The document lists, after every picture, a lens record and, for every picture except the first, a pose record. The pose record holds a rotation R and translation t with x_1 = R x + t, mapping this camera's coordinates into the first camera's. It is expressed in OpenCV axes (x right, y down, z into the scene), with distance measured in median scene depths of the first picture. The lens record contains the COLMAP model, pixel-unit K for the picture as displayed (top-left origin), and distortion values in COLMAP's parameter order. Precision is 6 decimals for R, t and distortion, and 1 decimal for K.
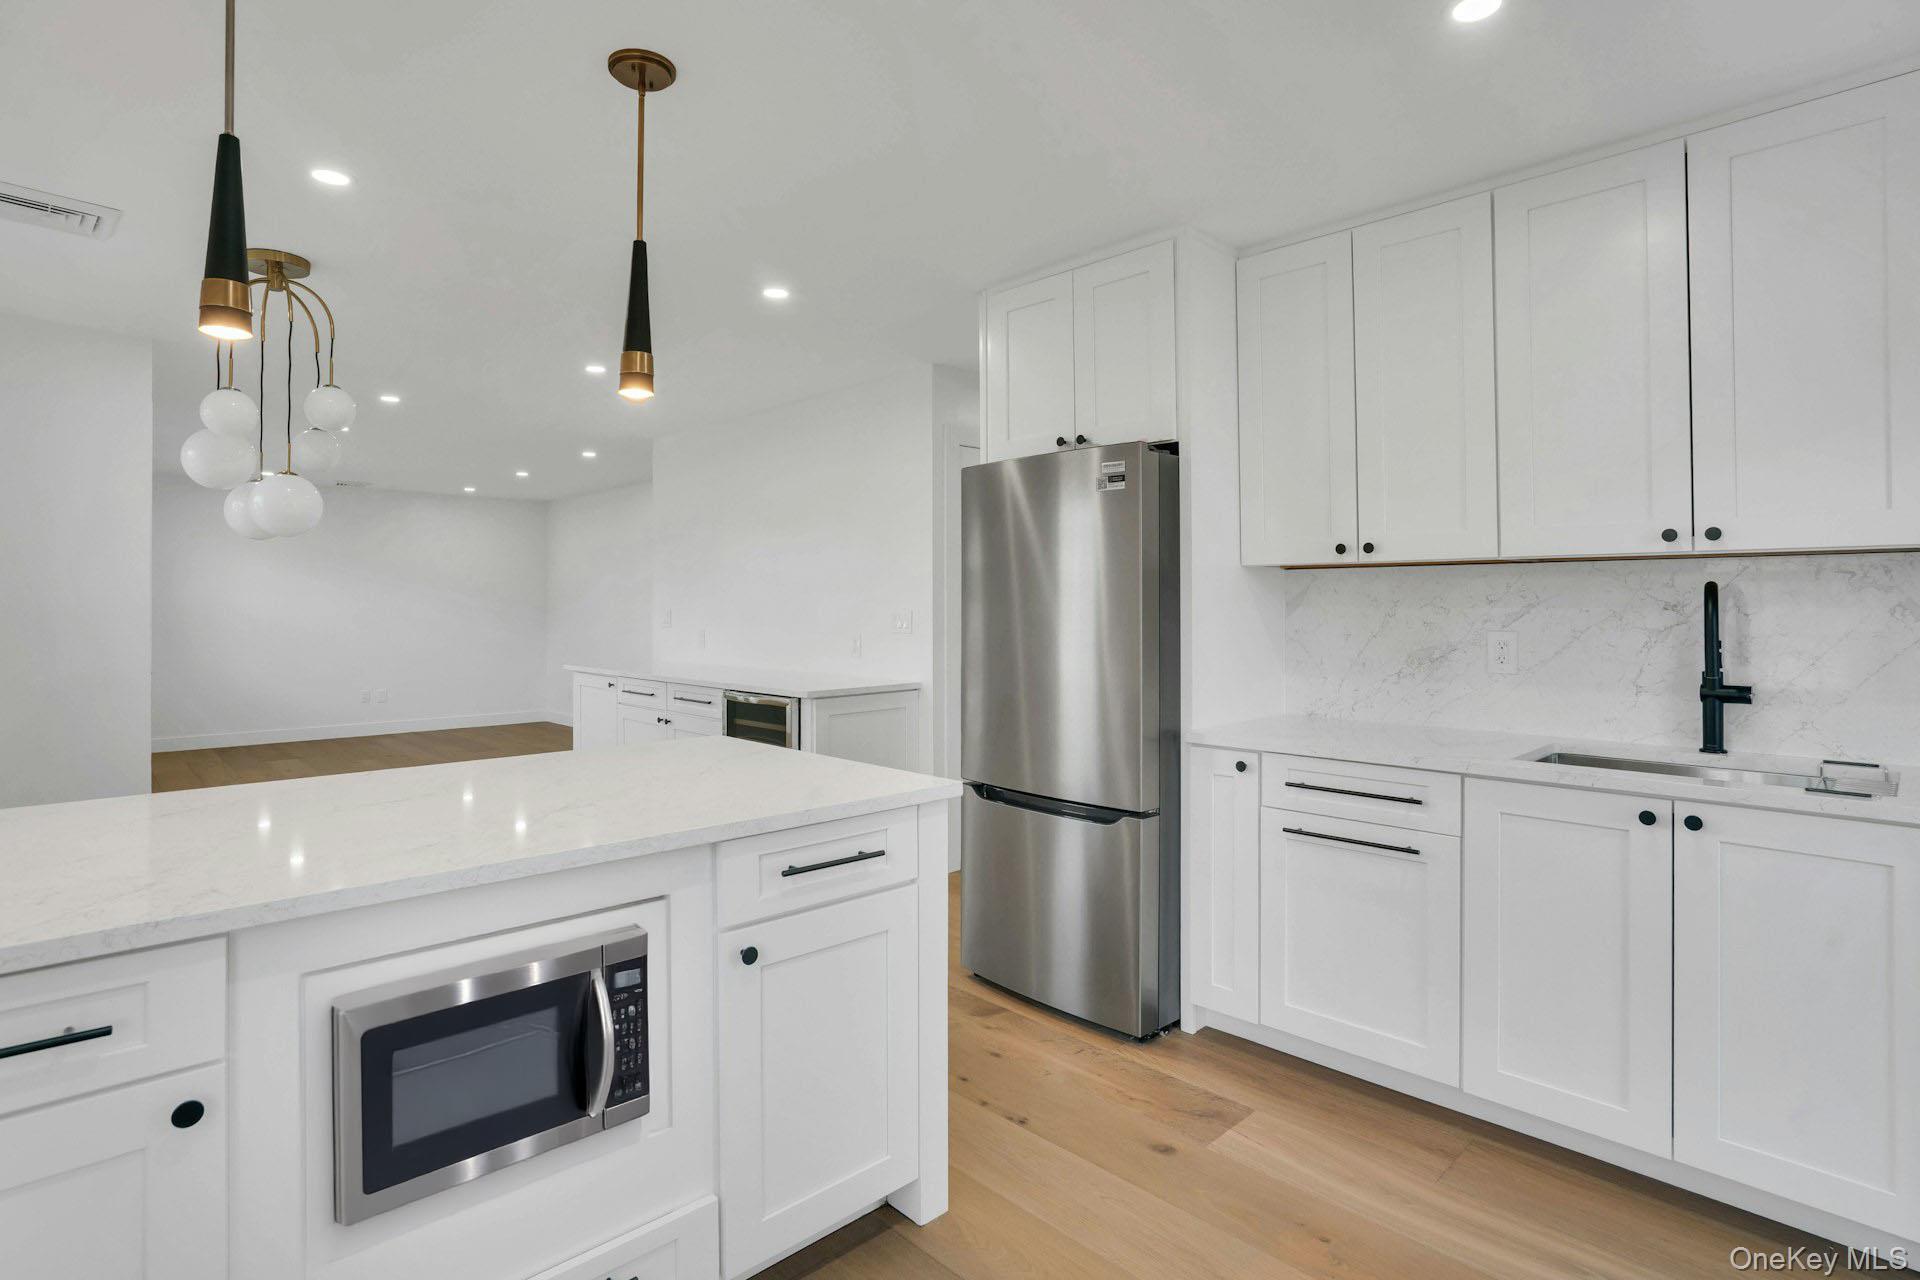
lens RADIAL K [[1018.5, 0, 957.6], [0, 1018.5, 595.0], [0, 0, 1]] dist [0.000269, 0.000279]
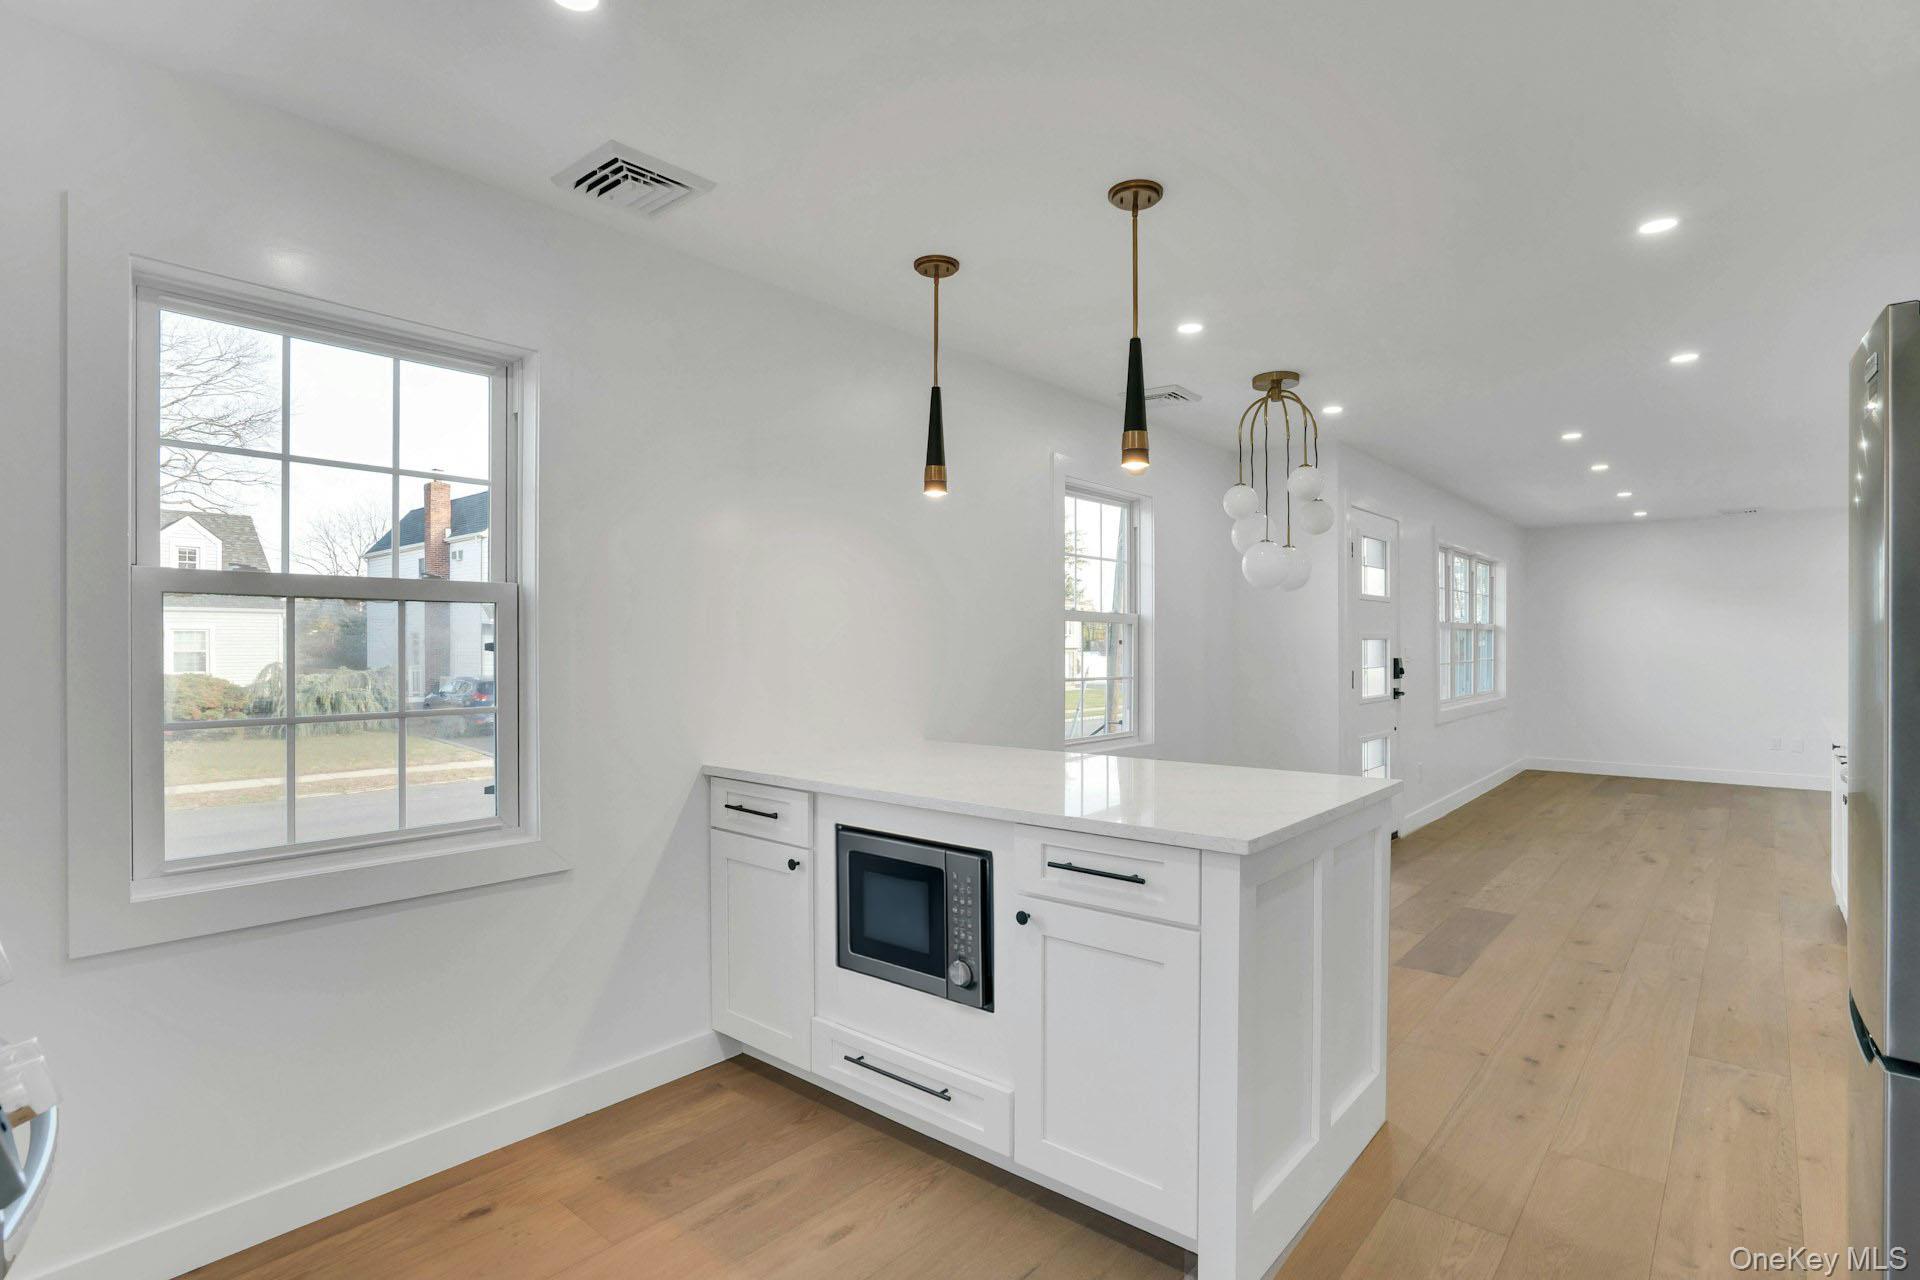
lens RADIAL K [[957.8, 0, 960.0], [0, 957.8, 640.0], [0, 0, 1]] dist [-0.003420, 0.000250]
pose [[0.088026, -0.000424, -0.996118, 0.904472], [0.013041, 0.999915, 0.000727, 0.010055], [0.996033, -0.013054, 0.088024, 0.776108]]
